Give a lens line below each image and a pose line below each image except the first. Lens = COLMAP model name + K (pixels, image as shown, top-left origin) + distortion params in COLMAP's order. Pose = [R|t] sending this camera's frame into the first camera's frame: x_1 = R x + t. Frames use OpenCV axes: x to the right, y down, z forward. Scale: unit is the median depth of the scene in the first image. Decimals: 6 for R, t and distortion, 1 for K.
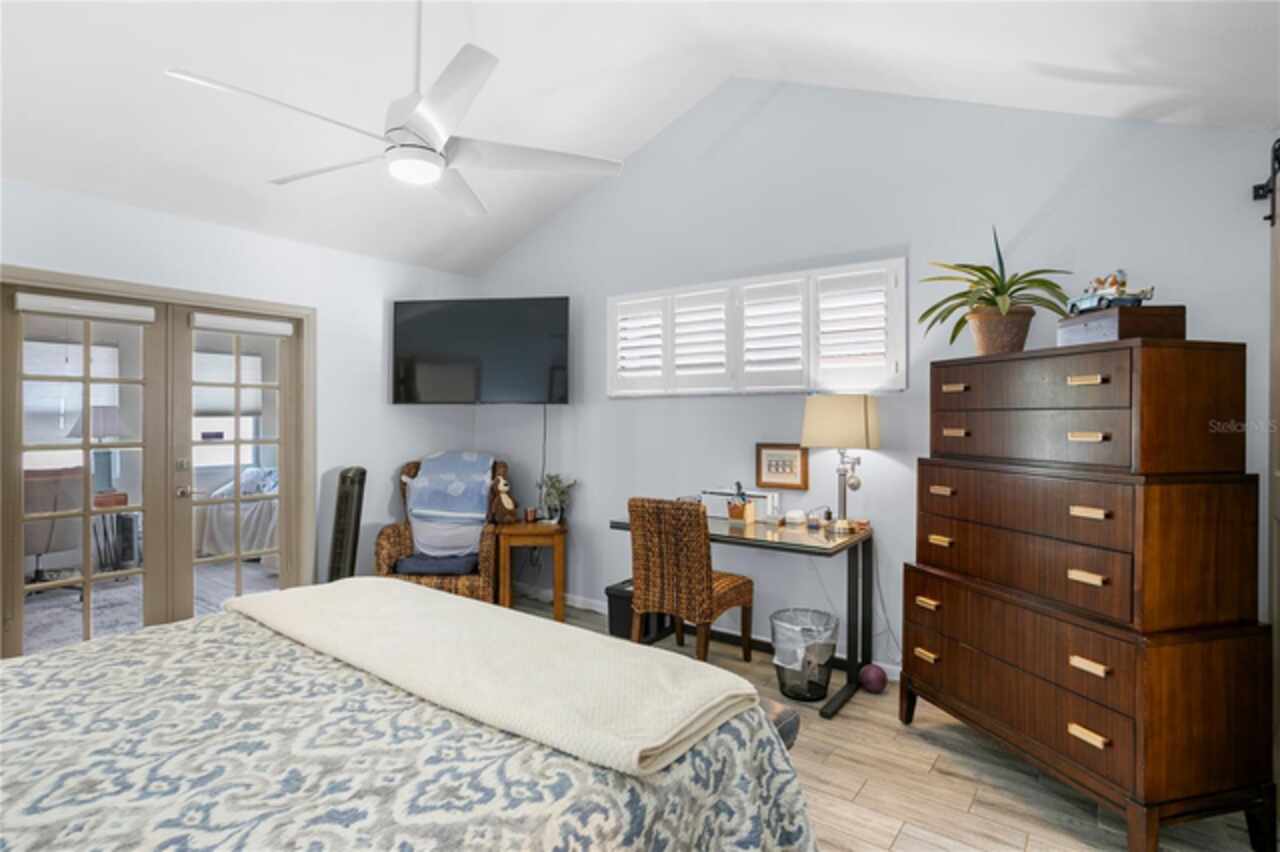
lens RADIAL K [[644.6, 0, 653.4], [0, 644.6, 420.0], [0, 0, 1]] dist [-0.014211, 0.000989]
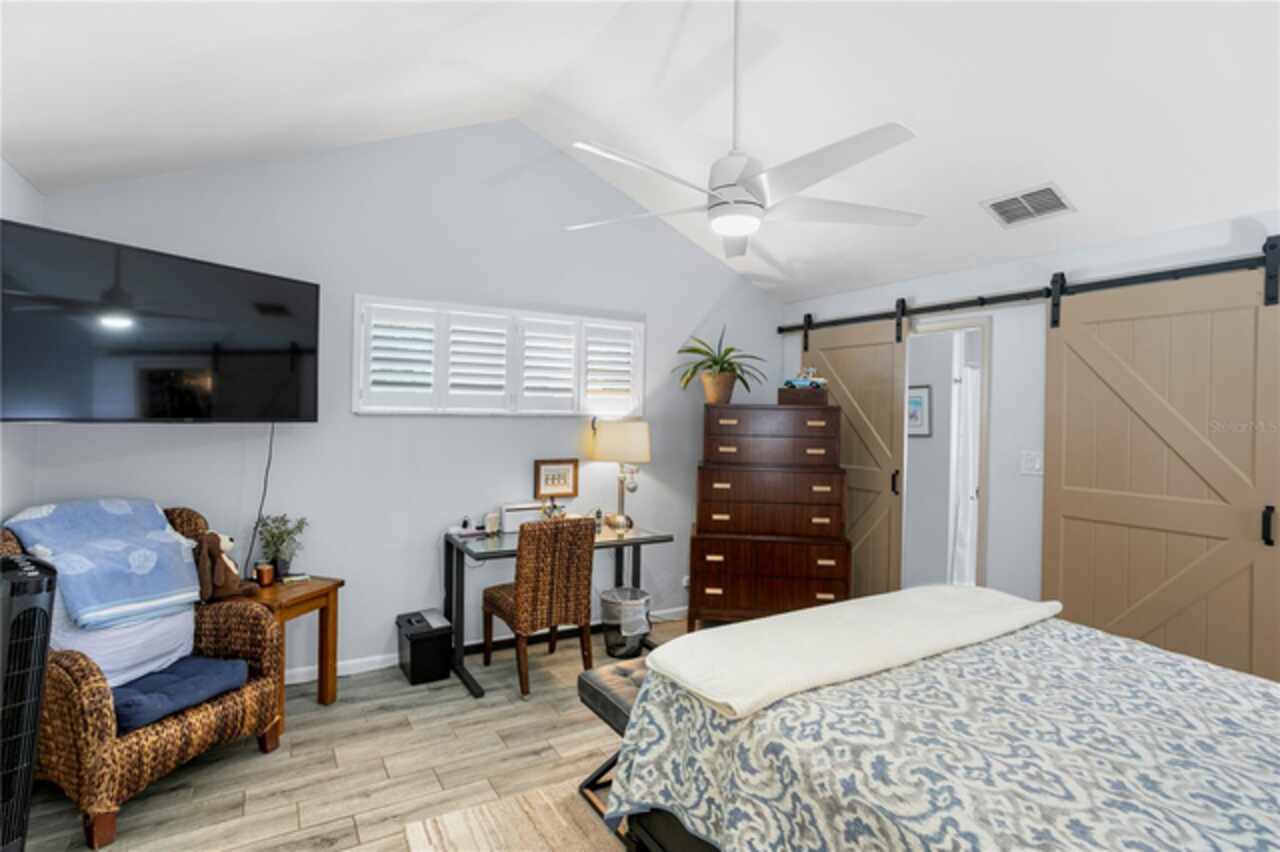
lens RADIAL K [[620.2, 0, 621.7], [0, 620.2, 414.7], [0, 0, 1]] dist [-0.028299, 0.009719]
pose [[0.418172, 0.005465, 0.908351, -0.796493], [-0.012962, 0.999916, -0.000049, -0.047708], [-0.908275, -0.011754, 0.418208, 0.432871]]
